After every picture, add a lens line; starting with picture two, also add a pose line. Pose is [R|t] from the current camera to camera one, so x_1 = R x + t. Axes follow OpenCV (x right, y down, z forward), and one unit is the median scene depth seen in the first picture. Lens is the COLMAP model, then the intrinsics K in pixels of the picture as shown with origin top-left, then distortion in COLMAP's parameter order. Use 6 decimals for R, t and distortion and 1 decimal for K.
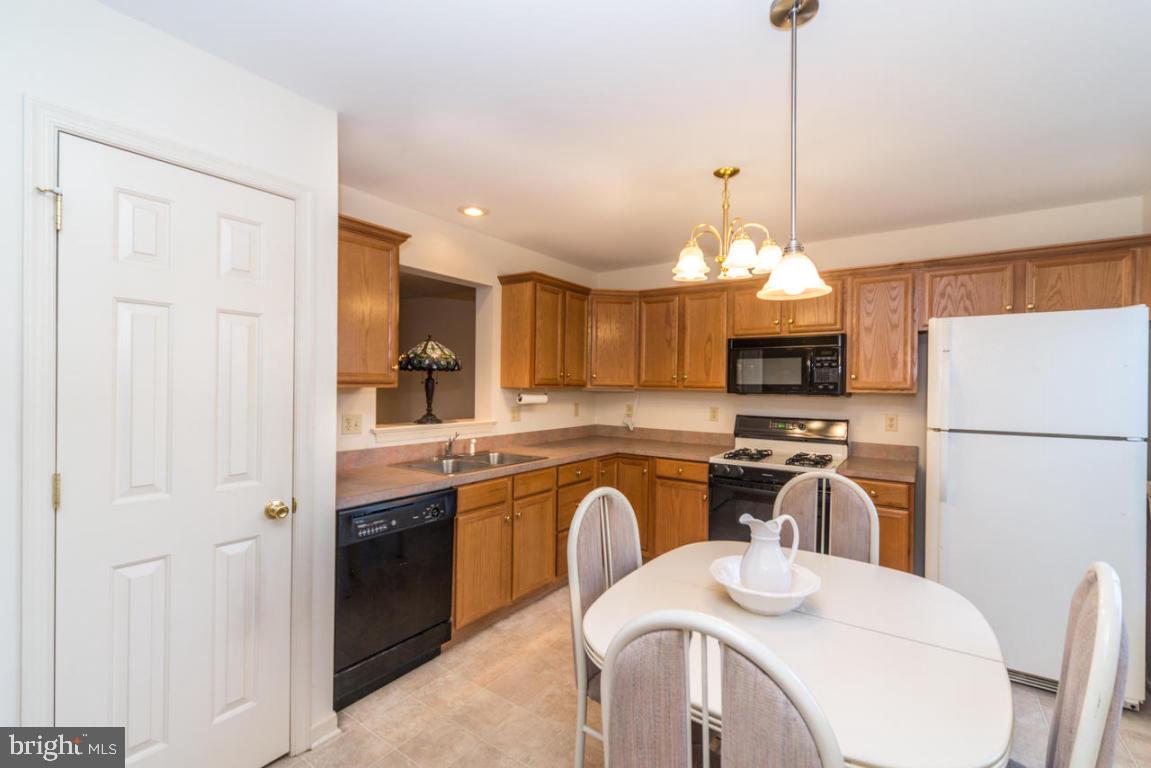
lens RADIAL K [[503.2, 0, 575.5], [0, 503.2, 384.0], [0, 0, 1]] dist [-0.002203, -0.000082]
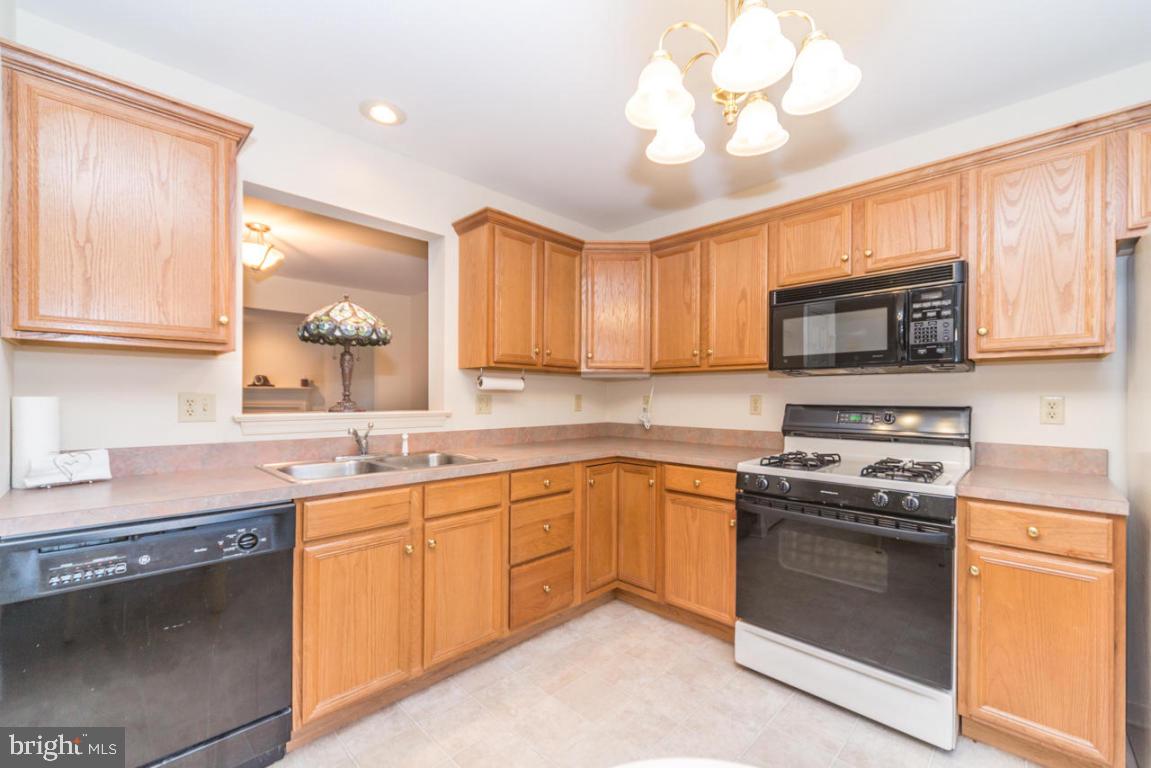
lens RADIAL K [[465.8, 0, 578.6], [0, 465.8, 397.8], [0, 0, 1]] dist [-0.000025, -0.000191]
pose [[0.986846, -0.008467, -0.161439, 0.161405], [0.008055, 0.999962, -0.003208, 0.060244], [0.161460, 0.001866, 0.986878, 0.362837]]
